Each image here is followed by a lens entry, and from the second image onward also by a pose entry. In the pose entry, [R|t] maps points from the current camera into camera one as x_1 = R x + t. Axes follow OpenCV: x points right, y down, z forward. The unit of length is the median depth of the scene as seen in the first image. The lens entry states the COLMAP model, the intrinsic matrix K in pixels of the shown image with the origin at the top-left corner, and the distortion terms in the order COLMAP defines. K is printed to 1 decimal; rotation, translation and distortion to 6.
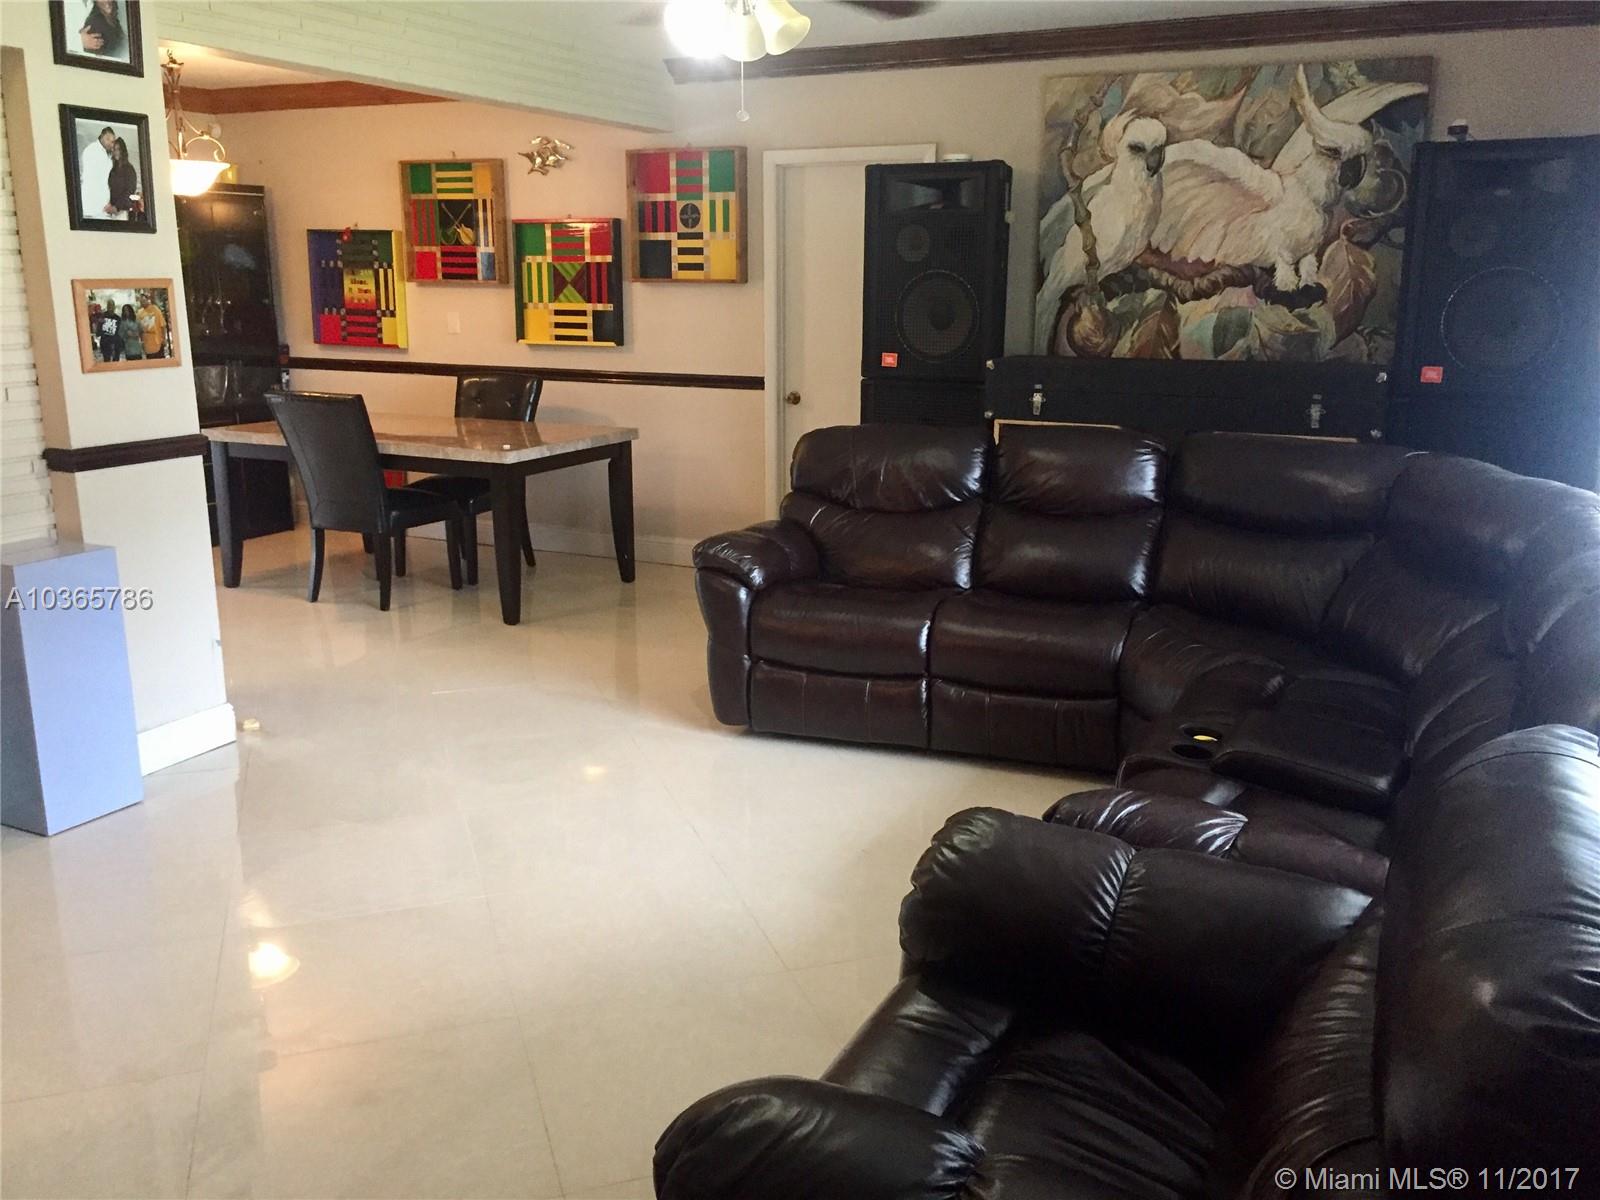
lens RADIAL K [[1354.5, 0, 800.0], [0, 1354.5, 600.0], [0, 0, 1]] dist [0.074405, -0.114317]
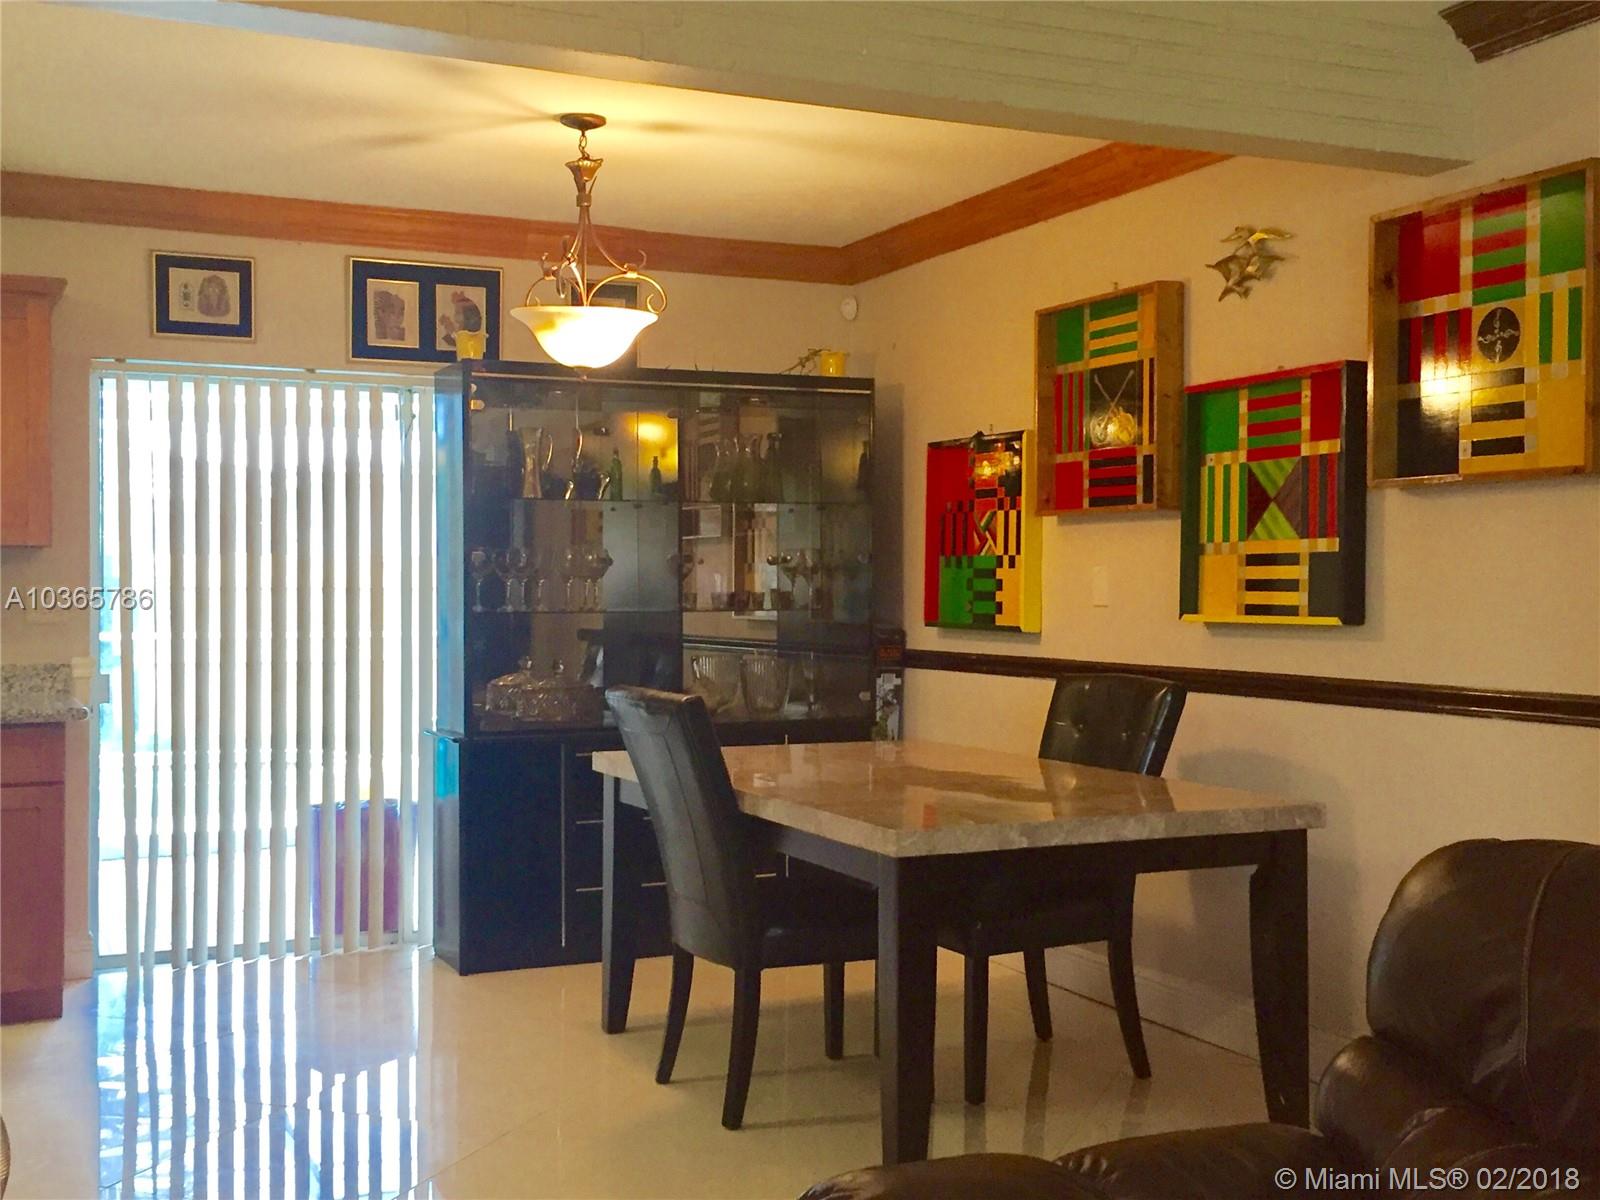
lens RADIAL K [[1769.1, 0, 800.0], [0, 1769.1, 600.0], [0, 0, 1]] dist [0.037227, -0.017017]
pose [[0.771549, 0.003826, -0.636159, 0.106324], [-0.149284, 0.973149, -0.175202, -0.061361], [0.618407, 0.230145, 0.751403, 0.428061]]
